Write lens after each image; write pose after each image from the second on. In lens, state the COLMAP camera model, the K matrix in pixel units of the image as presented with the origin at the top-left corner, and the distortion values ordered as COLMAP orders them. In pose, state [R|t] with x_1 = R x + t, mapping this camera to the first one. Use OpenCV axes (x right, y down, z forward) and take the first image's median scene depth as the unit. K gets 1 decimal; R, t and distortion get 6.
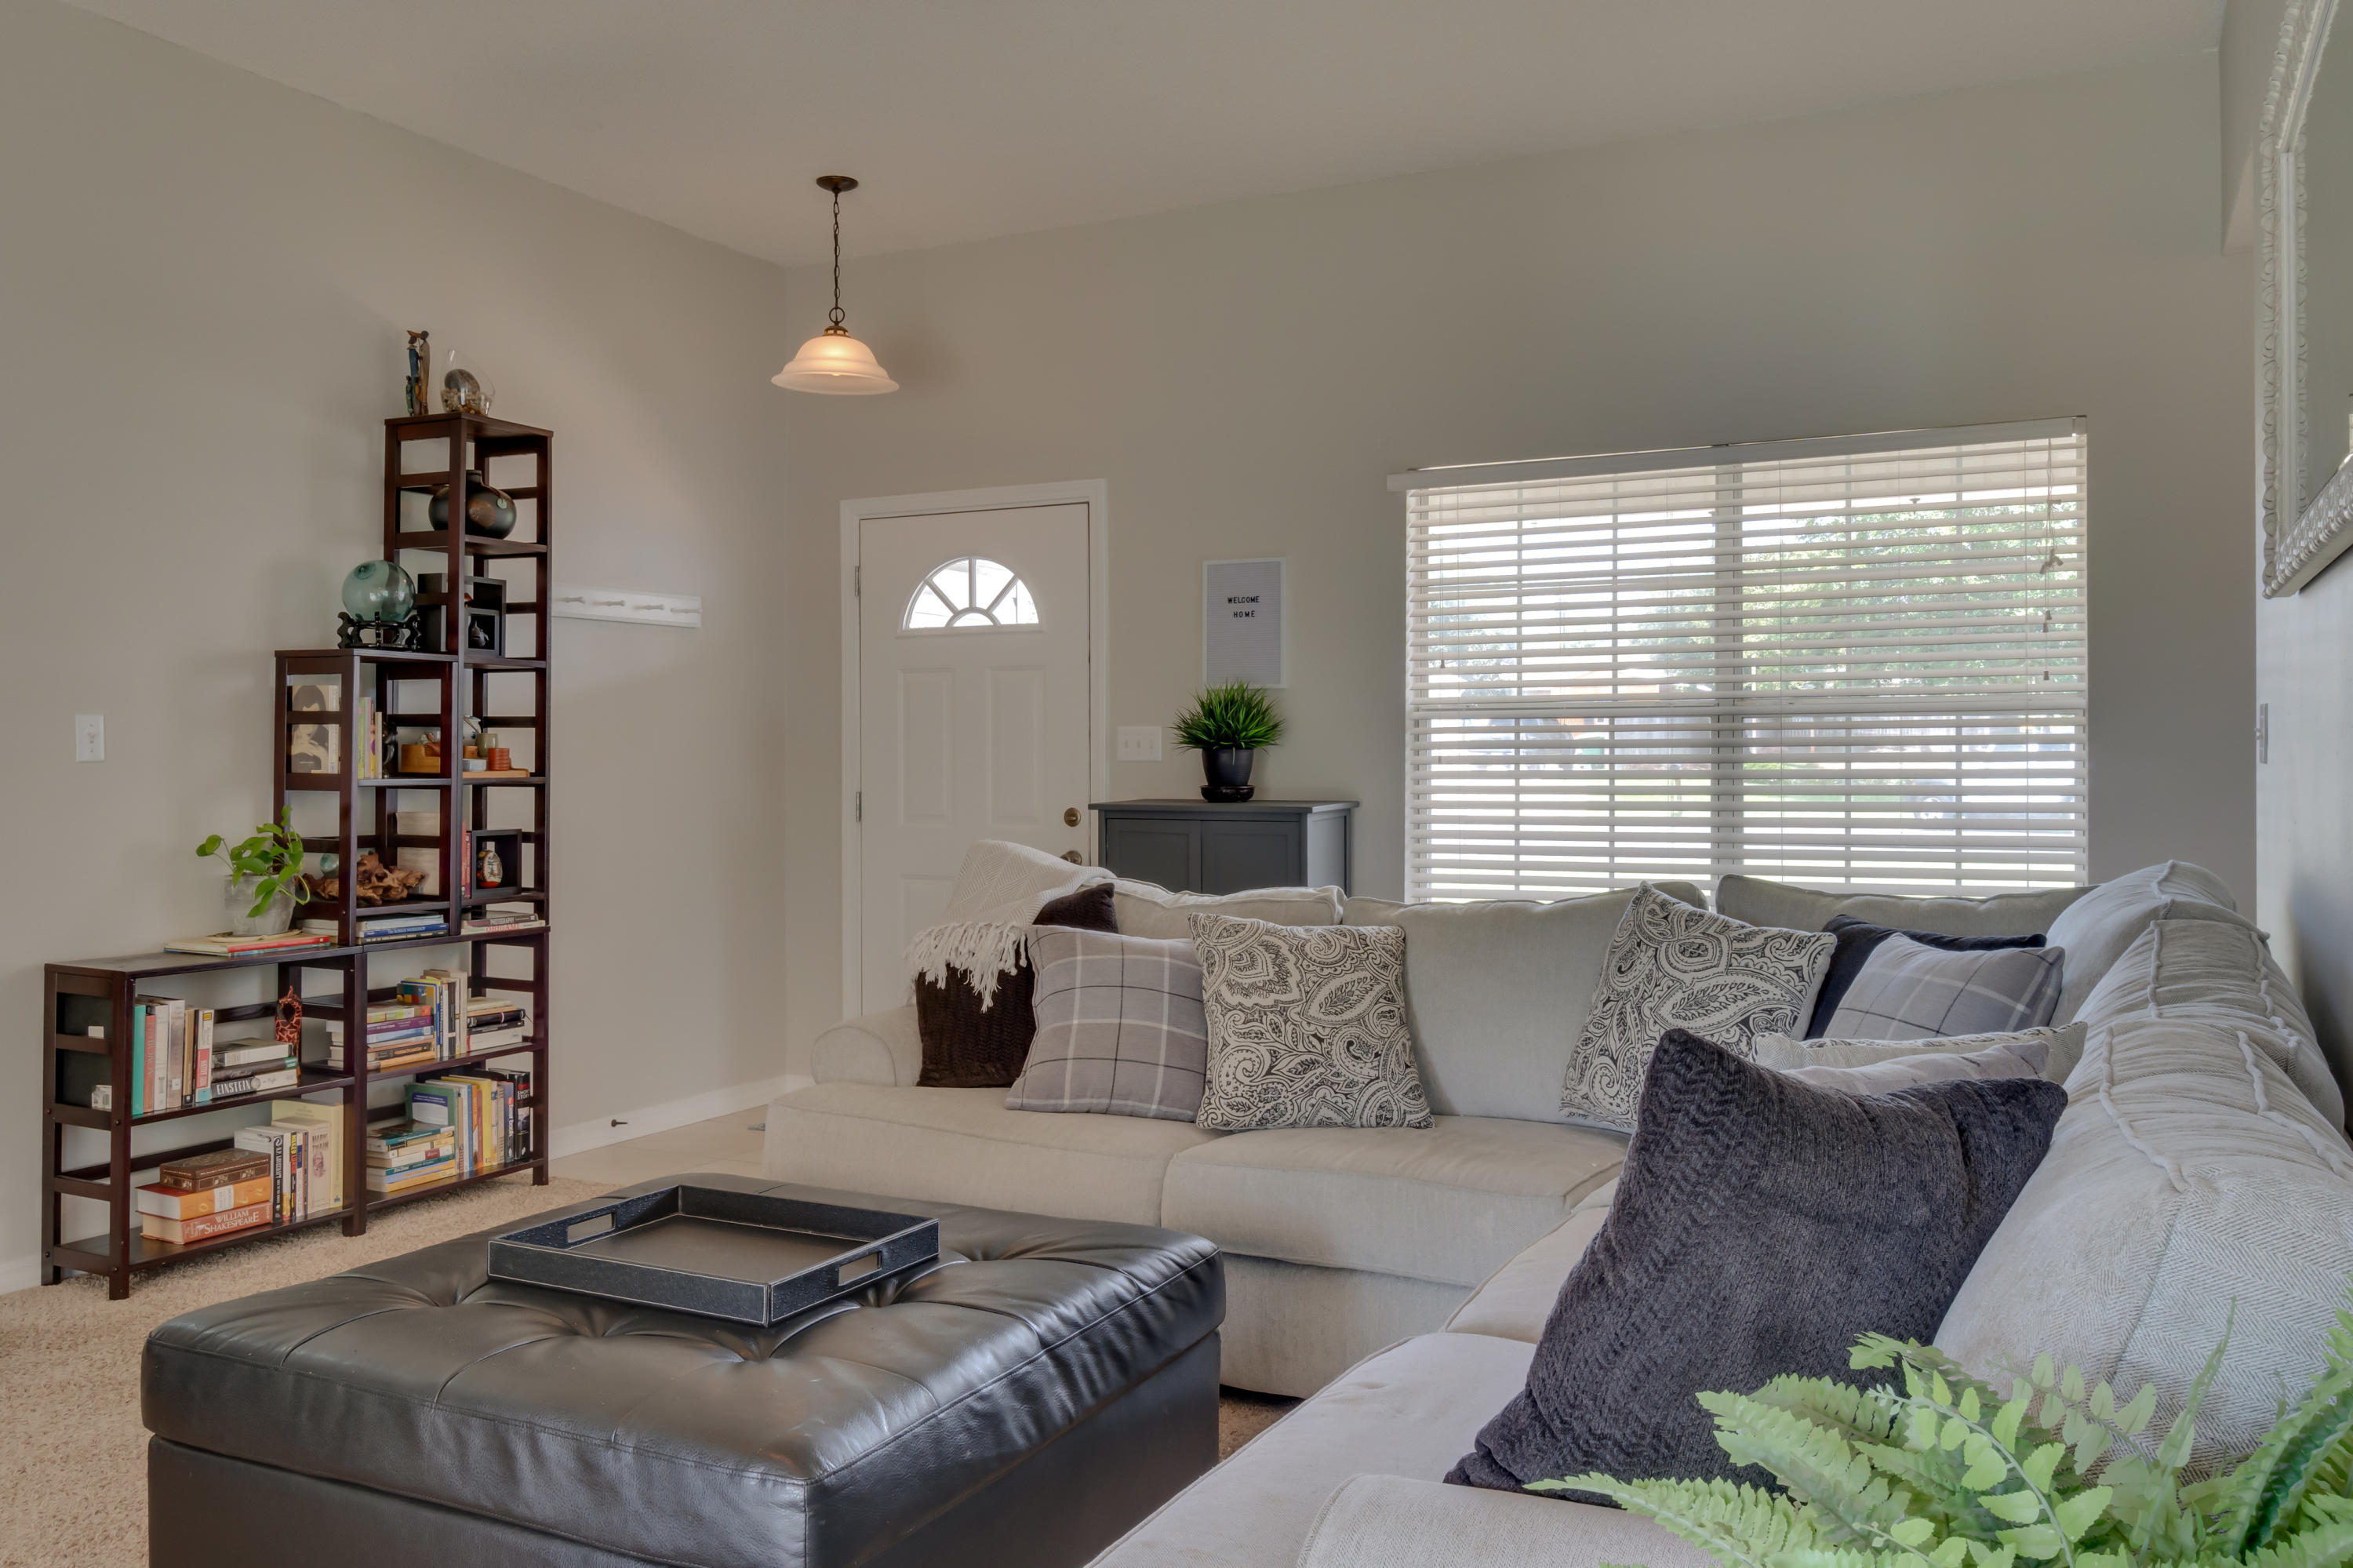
lens RADIAL K [[1855.5, 0, 1164.7], [0, 1855.5, 764.3], [0, 0, 1]] dist [0.003910, -0.005941]
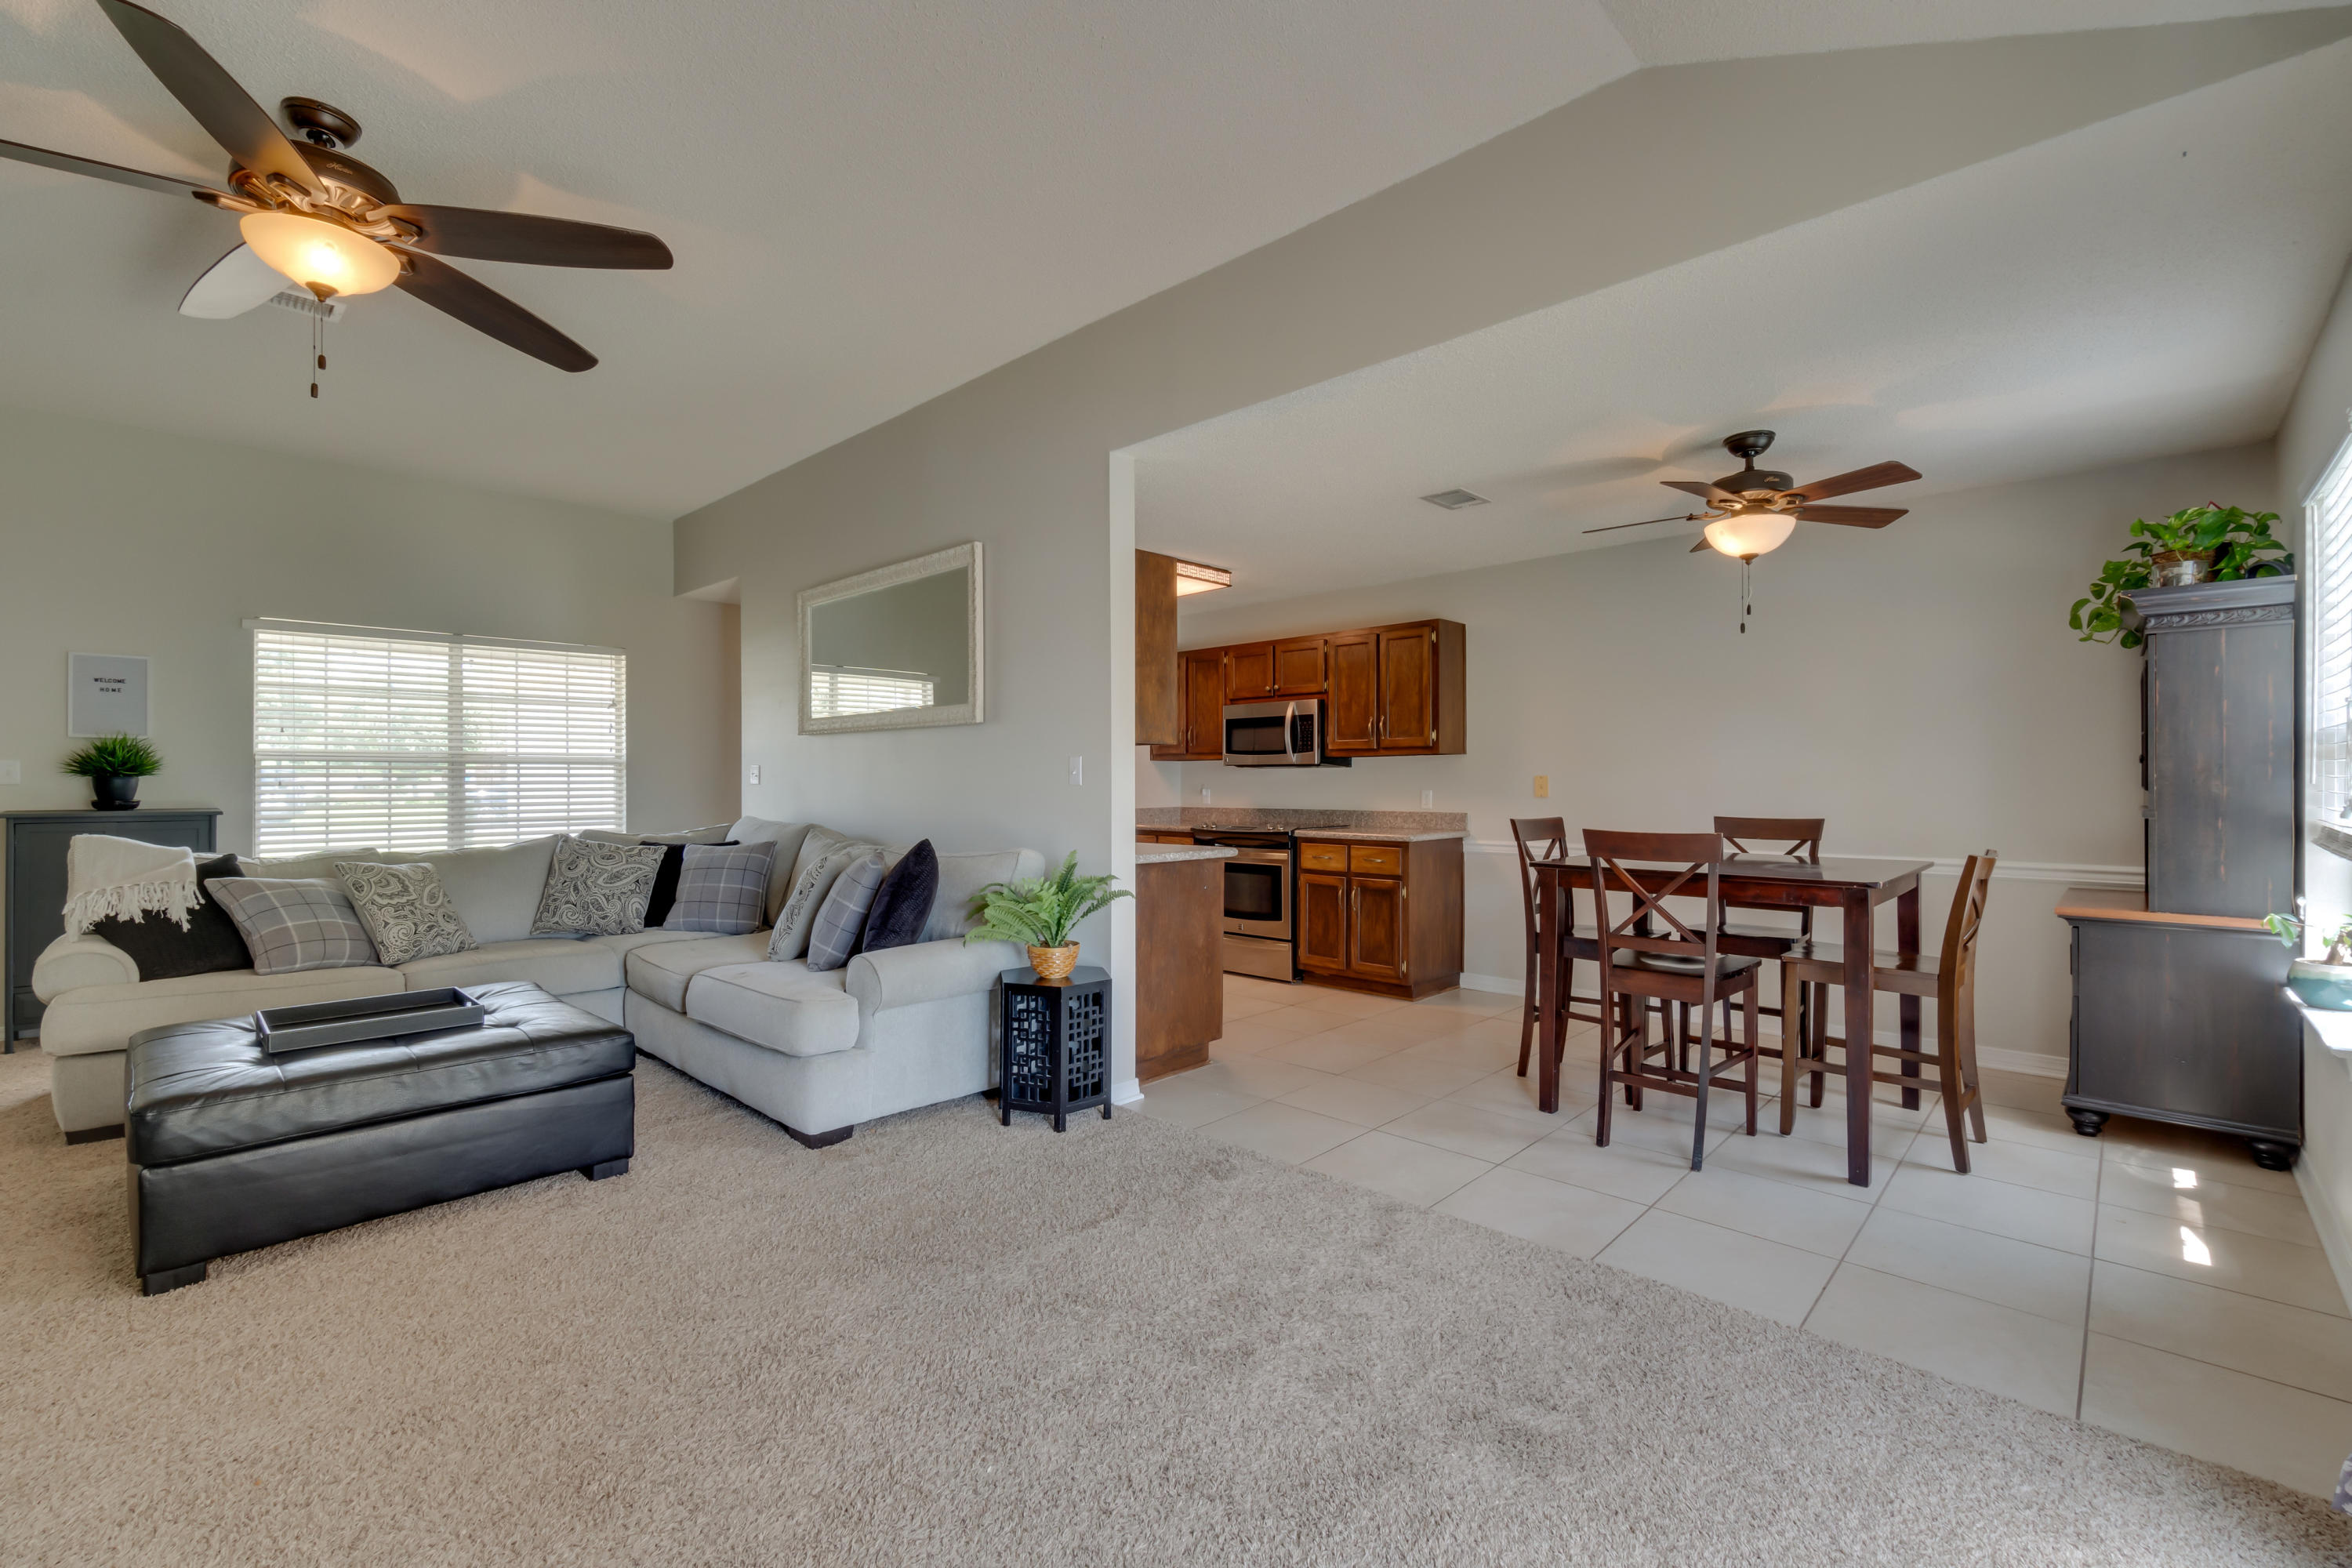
lens RADIAL K [[1000.0, 0, 1138.6], [0, 1000.0, 784.4], [0, 0, 1]] dist [0.003919, -0.000089]
pose [[0.306853, -0.000059, 0.951757, -0.567499], [0.002807, 0.999996, -0.000843, 0.001575], [-0.951753, 0.002930, 0.306852, -0.089245]]
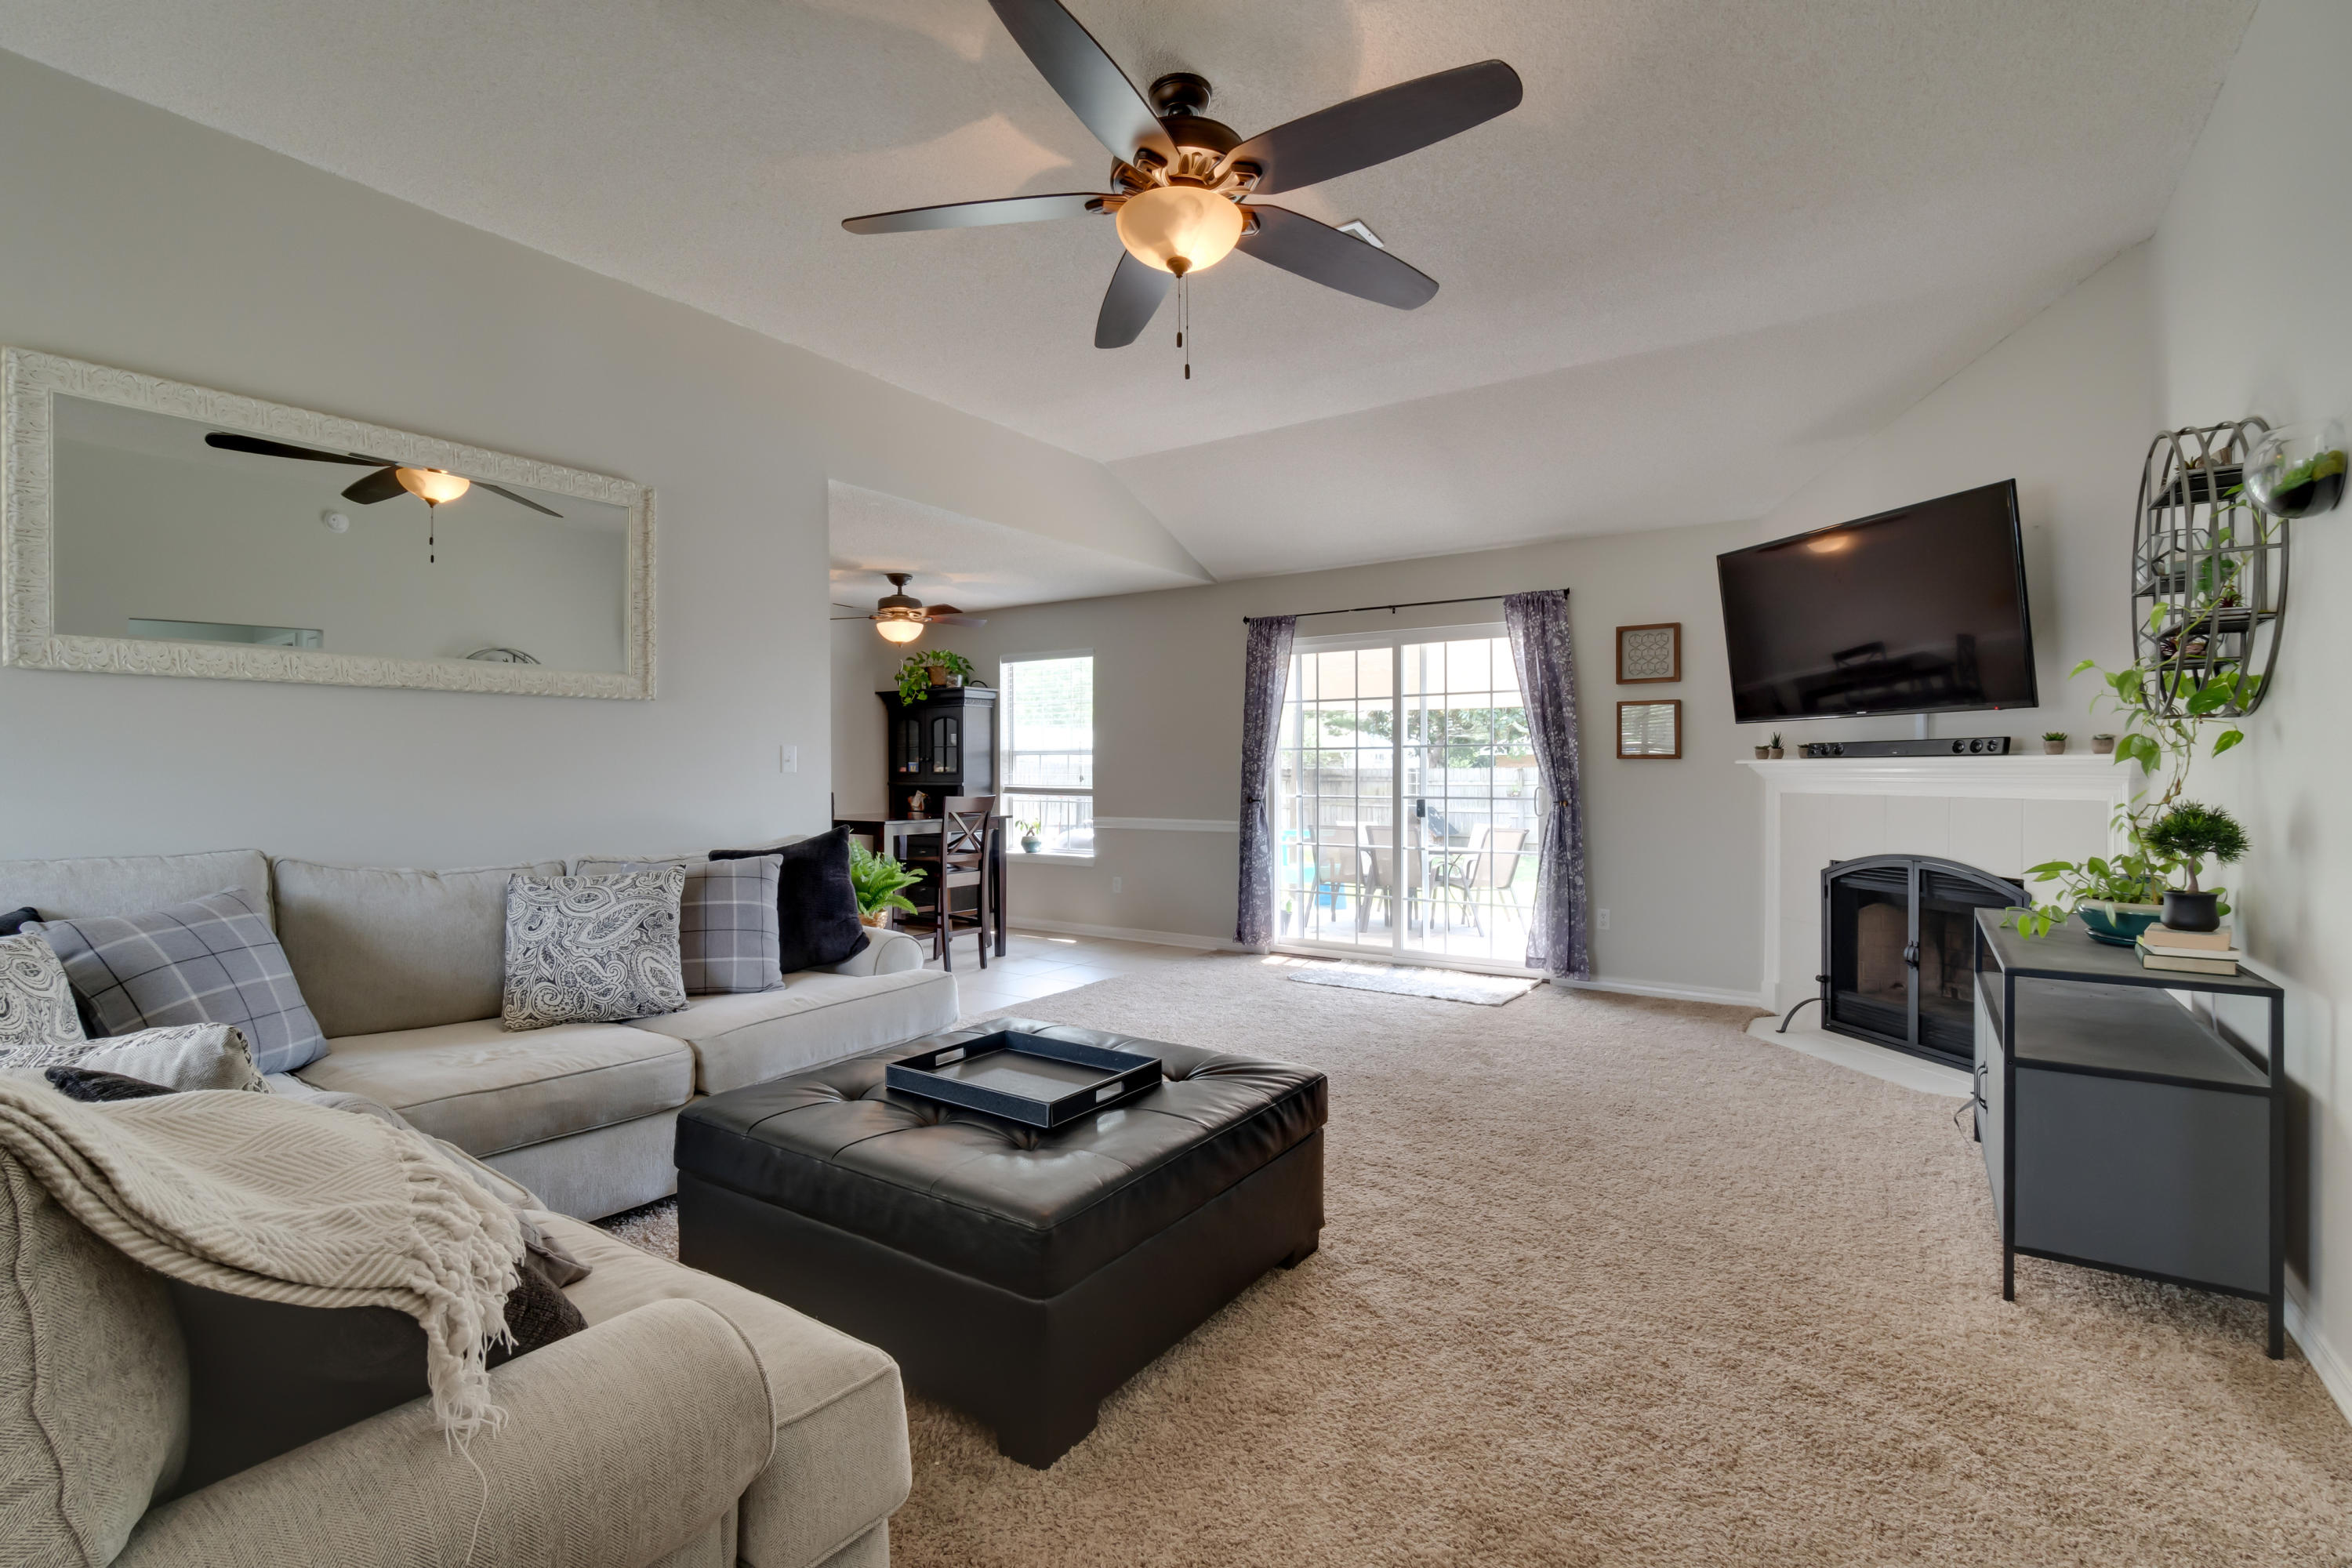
lens RADIAL K [[1072.3, 0, 1163.4], [0, 1072.3, 780.4], [0, 0, 1]] dist [-0.009184, 0.000592]
pose [[-0.989939, -0.000175, 0.141493, -0.272339], [0.001774, 0.999905, 0.013650, -0.004569], [-0.141482, 0.013763, -0.989845, 1.025673]]
